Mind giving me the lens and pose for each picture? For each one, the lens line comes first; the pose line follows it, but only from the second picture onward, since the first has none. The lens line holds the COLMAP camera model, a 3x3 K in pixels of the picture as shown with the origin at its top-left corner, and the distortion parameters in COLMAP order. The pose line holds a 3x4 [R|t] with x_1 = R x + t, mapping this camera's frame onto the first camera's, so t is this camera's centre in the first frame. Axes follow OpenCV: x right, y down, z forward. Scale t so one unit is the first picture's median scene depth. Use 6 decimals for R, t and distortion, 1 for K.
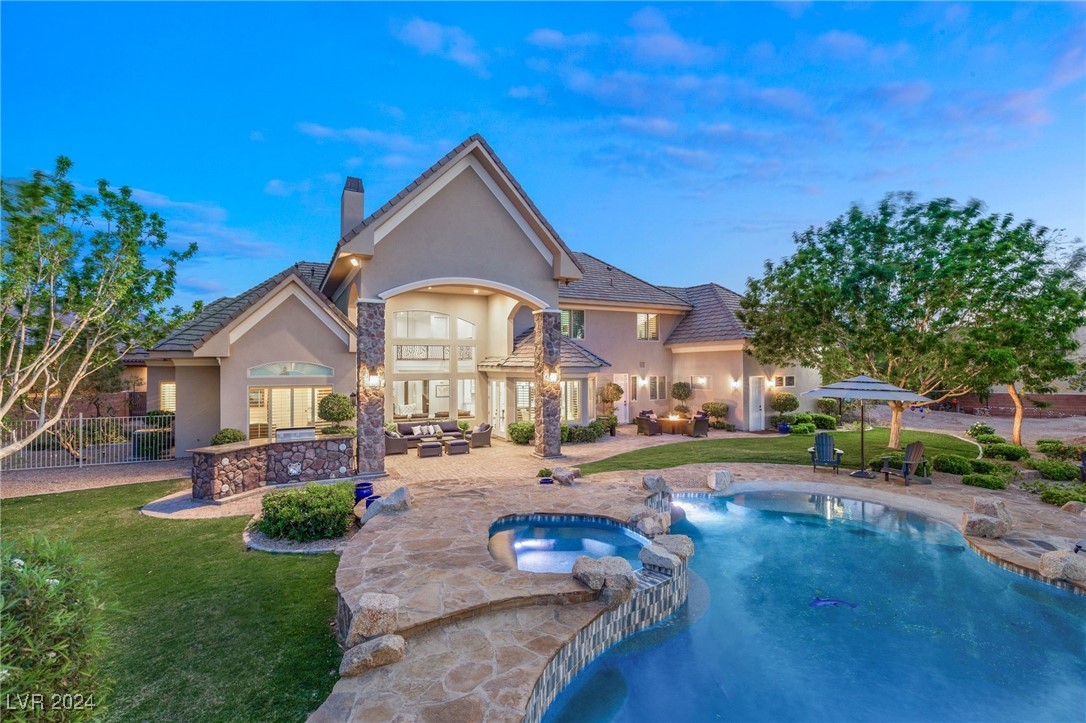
lens RADIAL K [[497.2, 0, 544.1], [0, 497.2, 357.3], [0, 0, 1]] dist [0.005228, 0.000076]
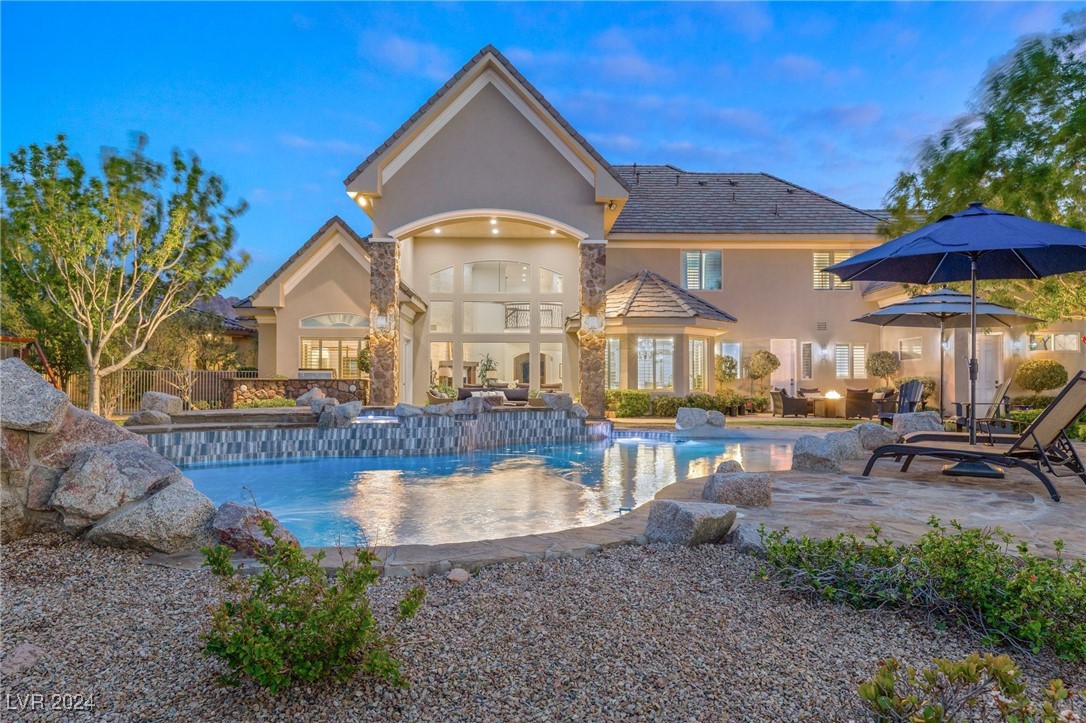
lens RADIAL K [[766.5, 0, 539.1], [0, 766.5, 372.3], [0, 0, 1]] dist [0.002889, 0.000471]
pose [[0.891550, -0.003753, -0.452907, 0.524273], [0.001256, 0.999982, -0.005814, 0.133224], [0.452921, 0.004615, 0.891539, -0.166068]]
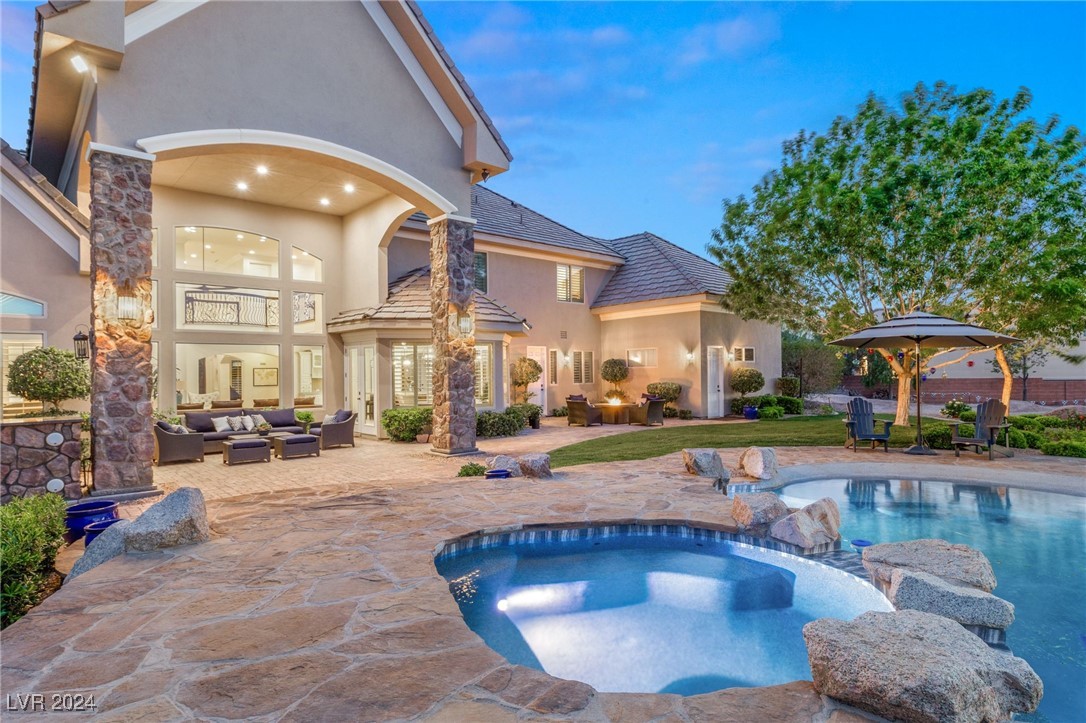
lens RADIAL K [[595.4, 0, 545.9], [0, 595.4, 365.9], [0, 0, 1]] dist [0.004256, -0.000878]
pose [[0.968835, -0.006182, 0.247629, -0.069367], [0.005718, 0.999980, 0.002593, 0.092502], [-0.247640, -0.001096, 0.968852, 0.264288]]
